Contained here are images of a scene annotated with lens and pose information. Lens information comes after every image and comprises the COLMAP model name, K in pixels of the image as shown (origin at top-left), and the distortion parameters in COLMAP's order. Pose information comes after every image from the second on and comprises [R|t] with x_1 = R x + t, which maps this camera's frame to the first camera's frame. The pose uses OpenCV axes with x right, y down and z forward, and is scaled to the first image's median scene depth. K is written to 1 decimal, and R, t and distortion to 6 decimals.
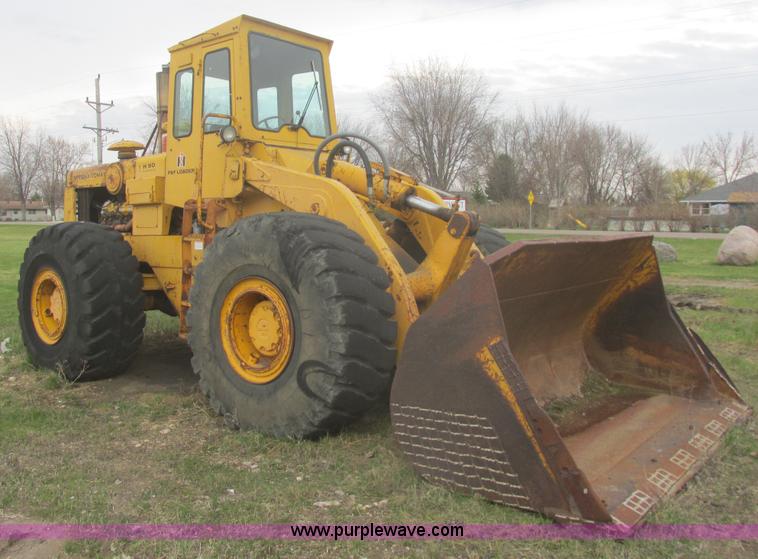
lens RADIAL K [[755.6, 0, 377.4], [0, 755.6, 224.4], [0, 0, 1]] dist [-0.011835, -0.006712]
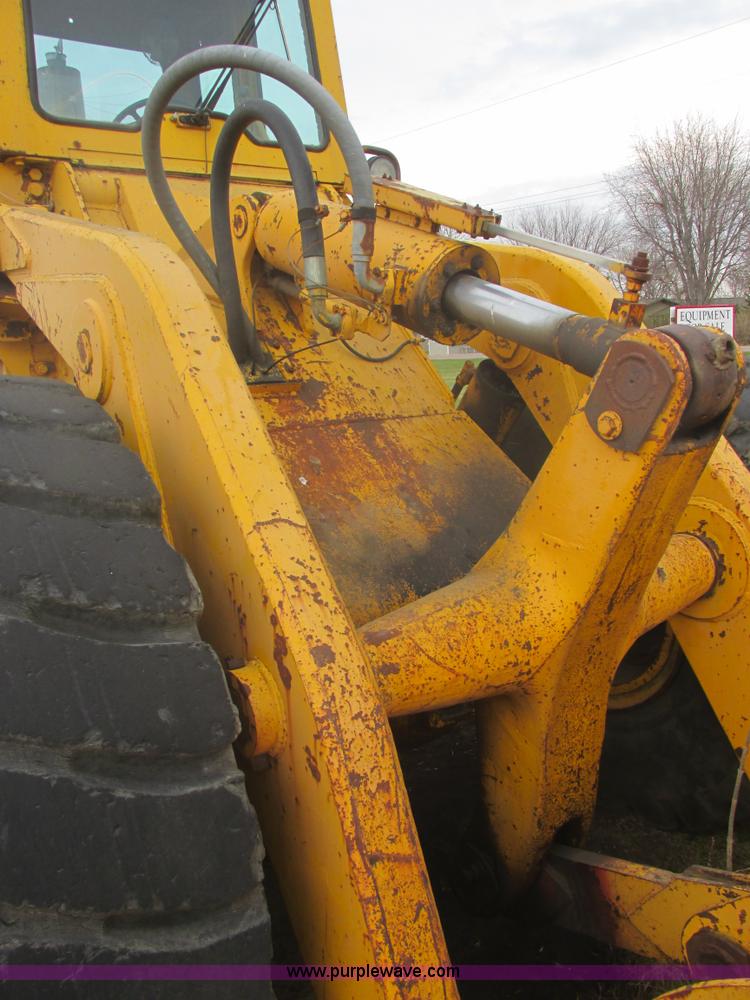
lens RADIAL K [[820.6, 0, 386.9], [0, 820.6, 500.1], [0, 0, 1]] dist [-0.023344, 0.006716]
pose [[0.958872, 0.001412, -0.283834, 0.019035], [0.049674, 0.983720, 0.172706, -0.002389], [0.279457, -0.179703, 0.943192, 0.134949]]
